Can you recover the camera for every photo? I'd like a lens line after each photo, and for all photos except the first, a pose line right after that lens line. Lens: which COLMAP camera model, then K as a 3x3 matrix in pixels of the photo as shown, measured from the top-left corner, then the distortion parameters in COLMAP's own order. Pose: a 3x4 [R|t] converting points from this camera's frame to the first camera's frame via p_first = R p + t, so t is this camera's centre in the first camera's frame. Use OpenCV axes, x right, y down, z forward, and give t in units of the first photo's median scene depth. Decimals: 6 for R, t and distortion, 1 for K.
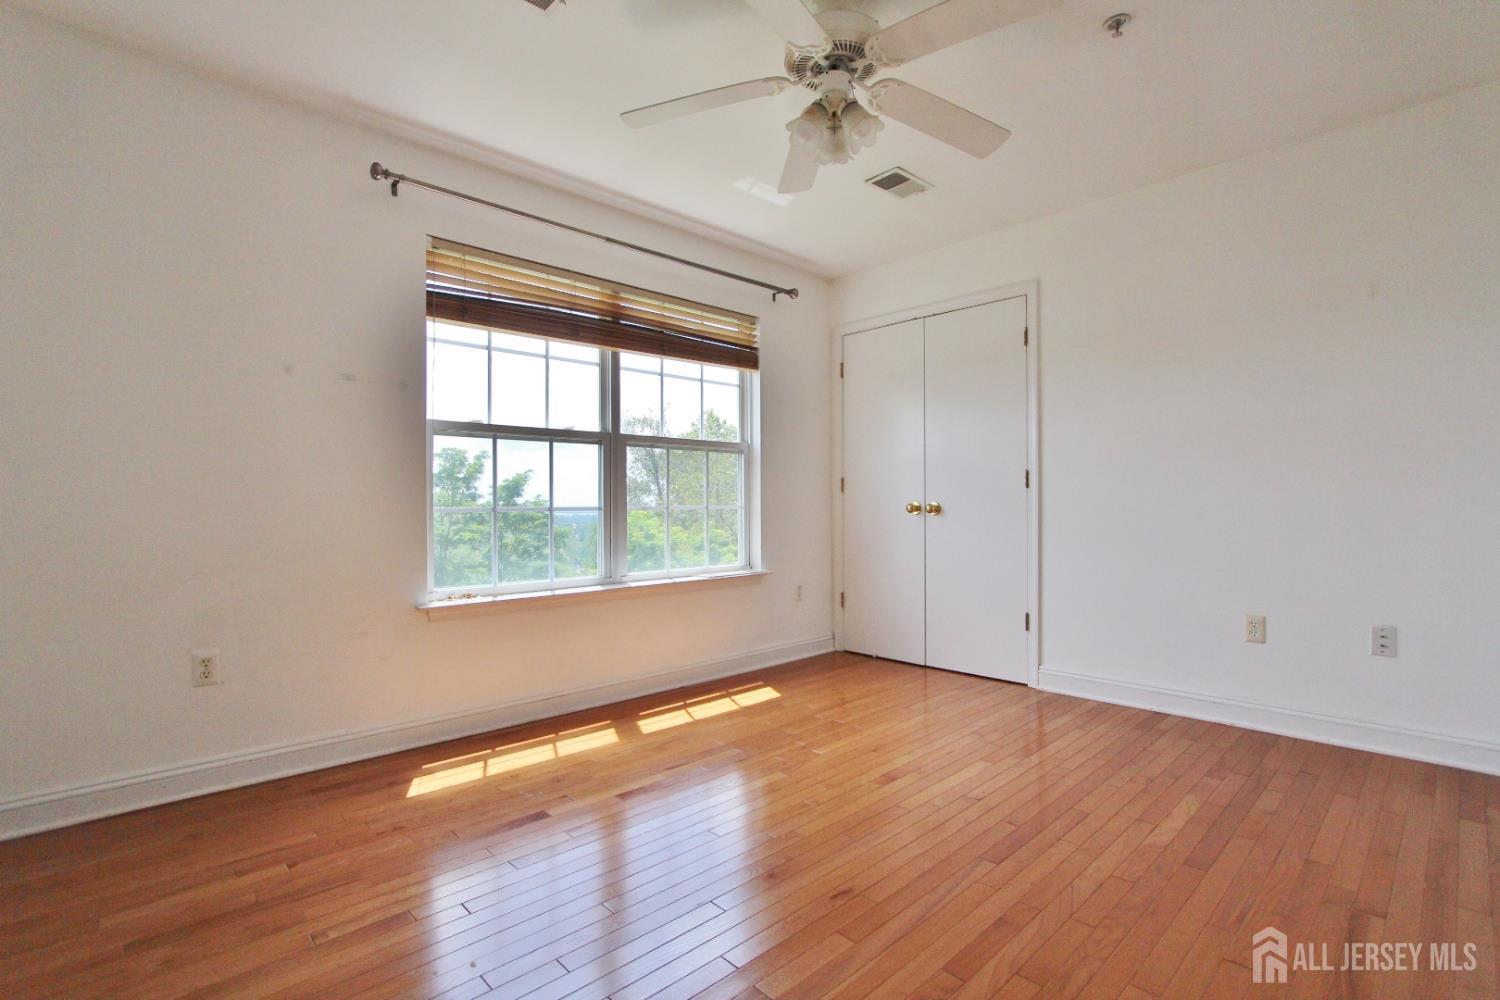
lens RADIAL K [[735.2, 0, 750.7], [0, 735.2, 494.1], [0, 0, 1]] dist [-0.003807, -0.000337]
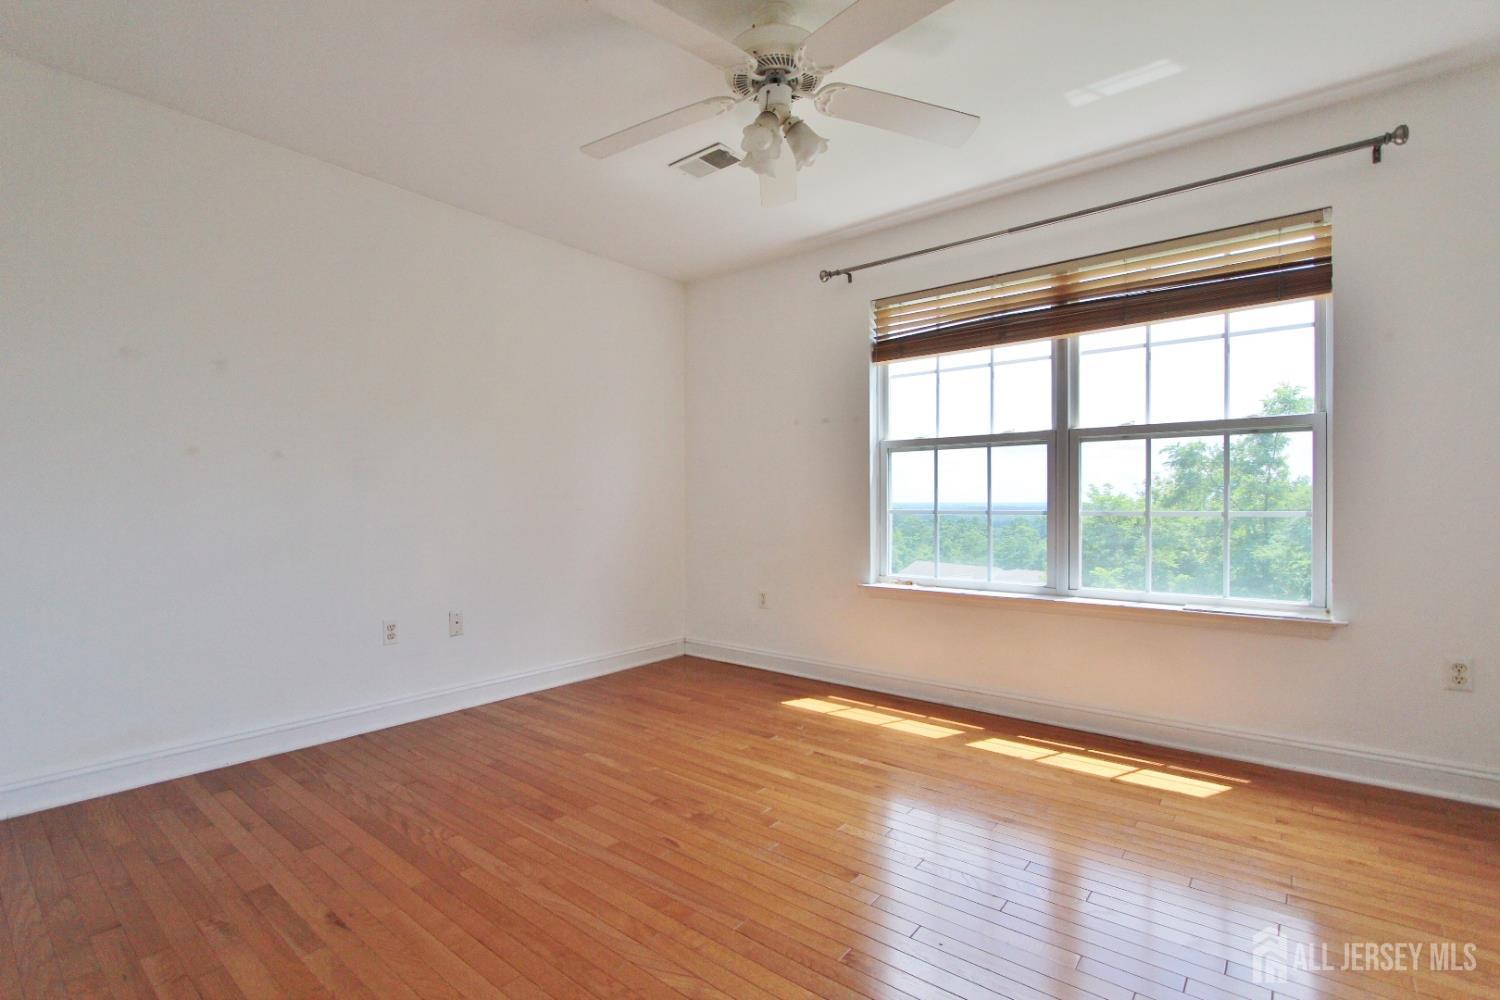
lens RADIAL K [[689.6, 0, 744.5], [0, 689.6, 505.9], [0, 0, 1]] dist [-0.017272, 0.000775]
pose [[0.099149, -0.004930, -0.995060, 0.634543], [0.001830, 0.999987, -0.004772, 0.014738], [0.995071, -0.001348, 0.099157, 0.547254]]
